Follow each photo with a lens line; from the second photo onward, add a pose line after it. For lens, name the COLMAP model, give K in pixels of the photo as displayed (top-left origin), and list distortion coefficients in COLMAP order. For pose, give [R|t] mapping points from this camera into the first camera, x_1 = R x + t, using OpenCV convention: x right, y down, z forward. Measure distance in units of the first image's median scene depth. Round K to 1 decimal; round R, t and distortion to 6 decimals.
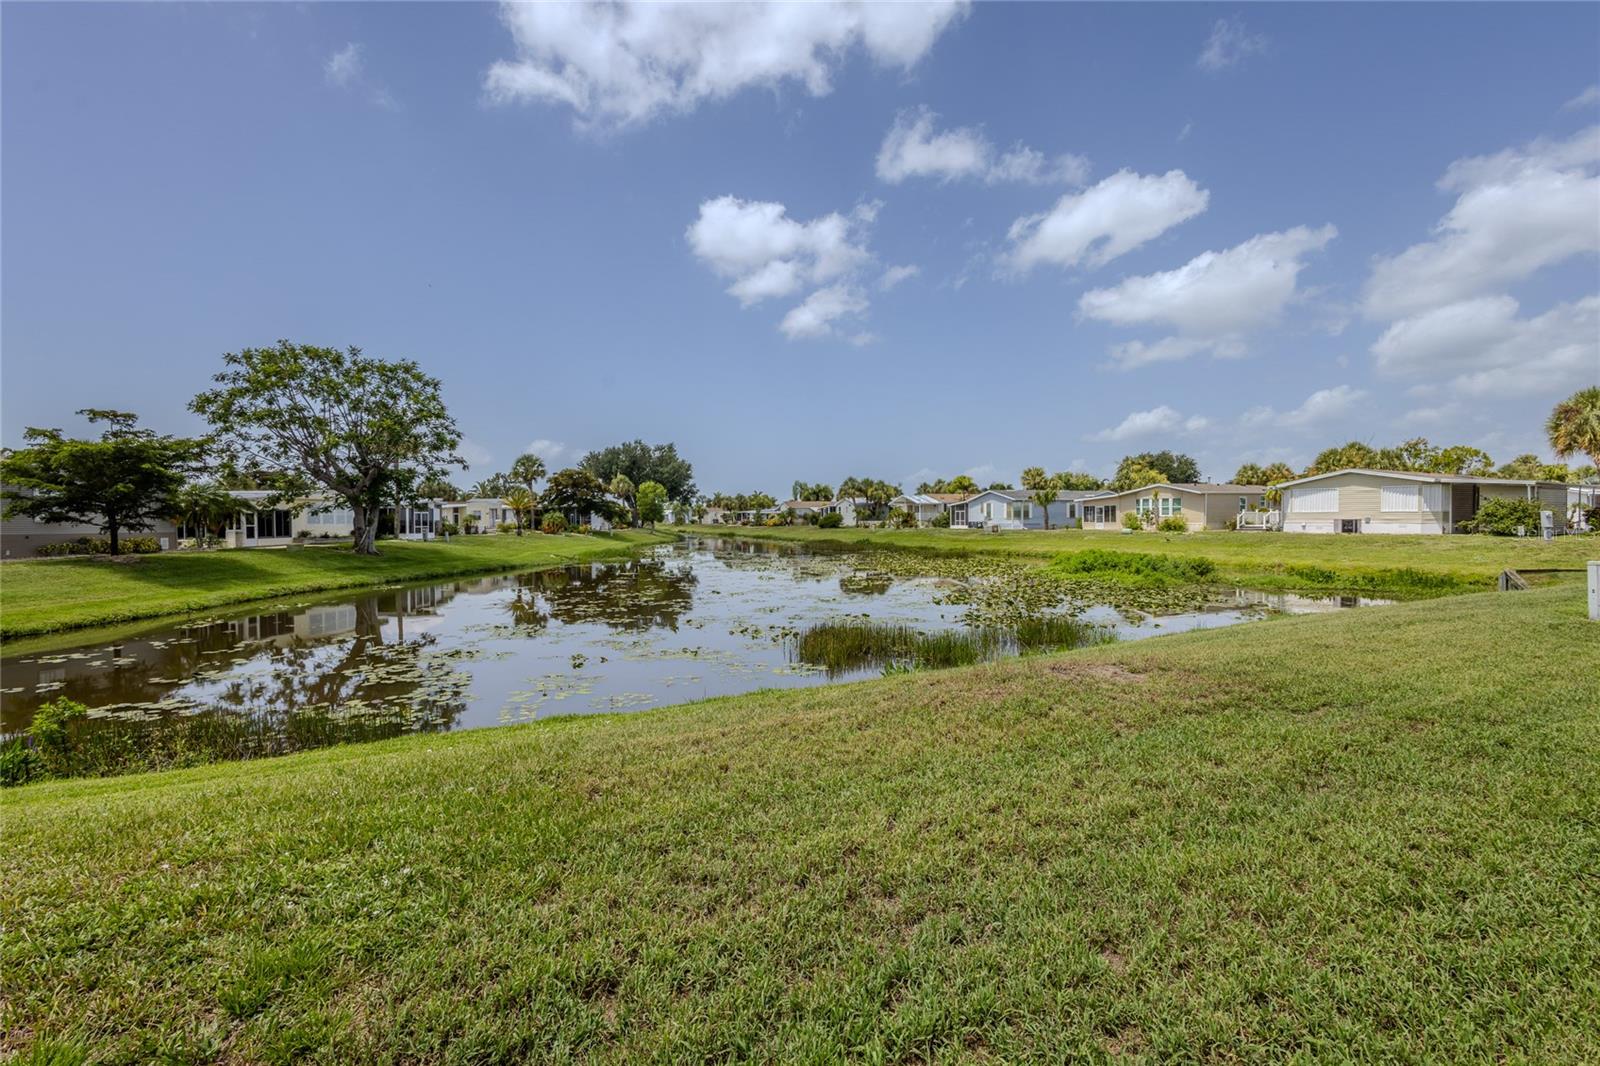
lens RADIAL K [[744.4, 0, 811.6], [0, 744.4, 525.0], [0, 0, 1]] dist [-0.001823, 0.000372]
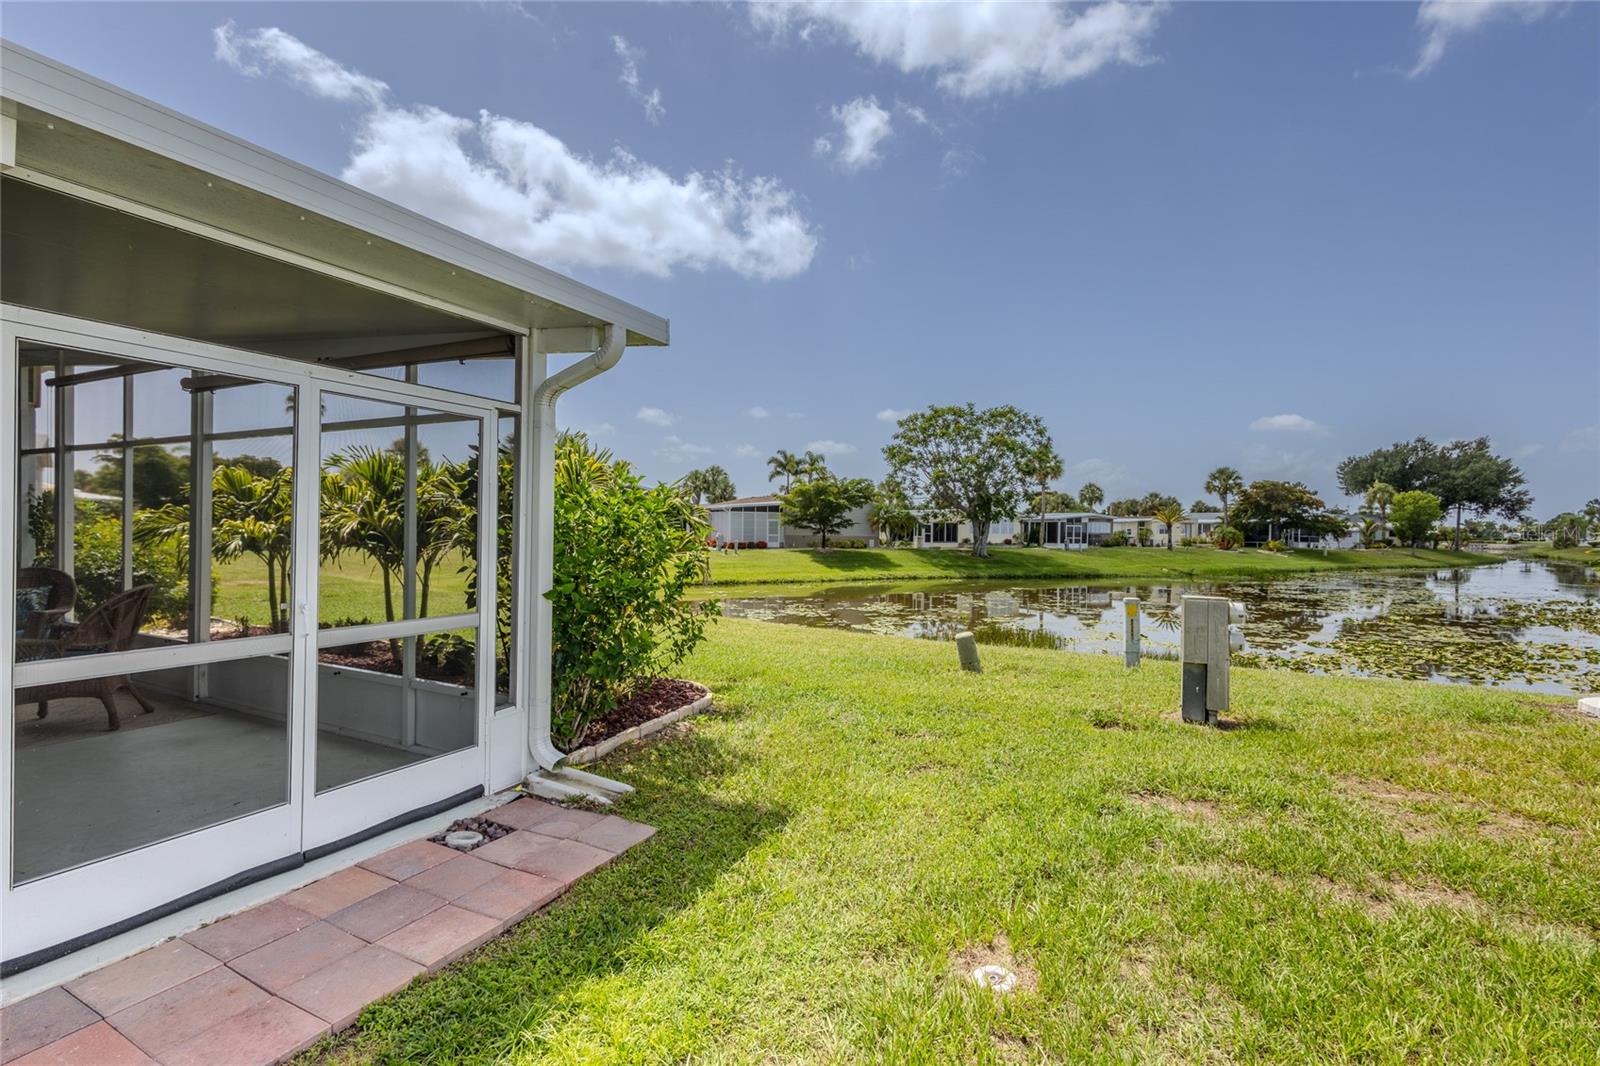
lens RADIAL K [[746.1, 0, 793.3], [0, 746.1, 531.9], [0, 0, 1]] dist [0.021154, -0.000608]
pose [[0.470414, 0.017421, -0.882274, 0.383657], [-0.025431, 0.999657, 0.006179, -0.004323], [0.882079, 0.019531, 0.470696, 0.073367]]
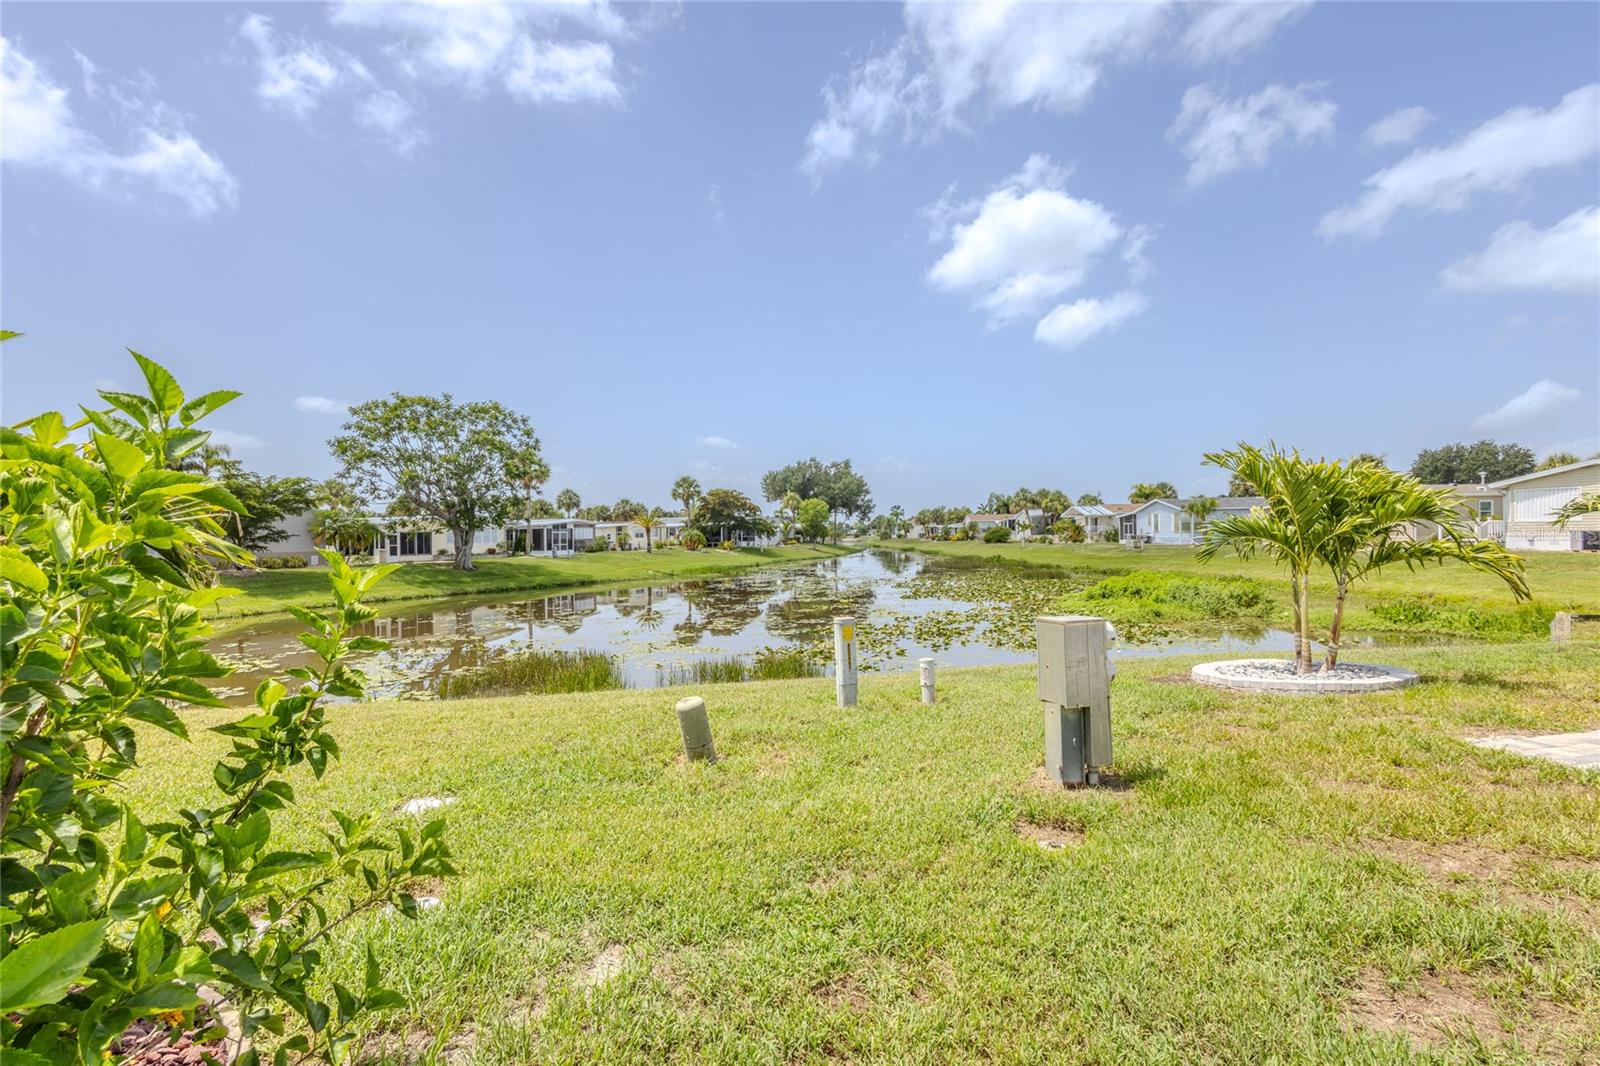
lens RADIAL K [[744.4, 0, 814.6], [0, 744.4, 531.8], [0, 0, 1]] dist [-0.001823, 0.000372]
pose [[0.934831, -0.009314, -0.354970, 0.305457], [0.006156, 0.999931, -0.010025, -0.004582], [0.355039, 0.007186, 0.934824, 0.094499]]
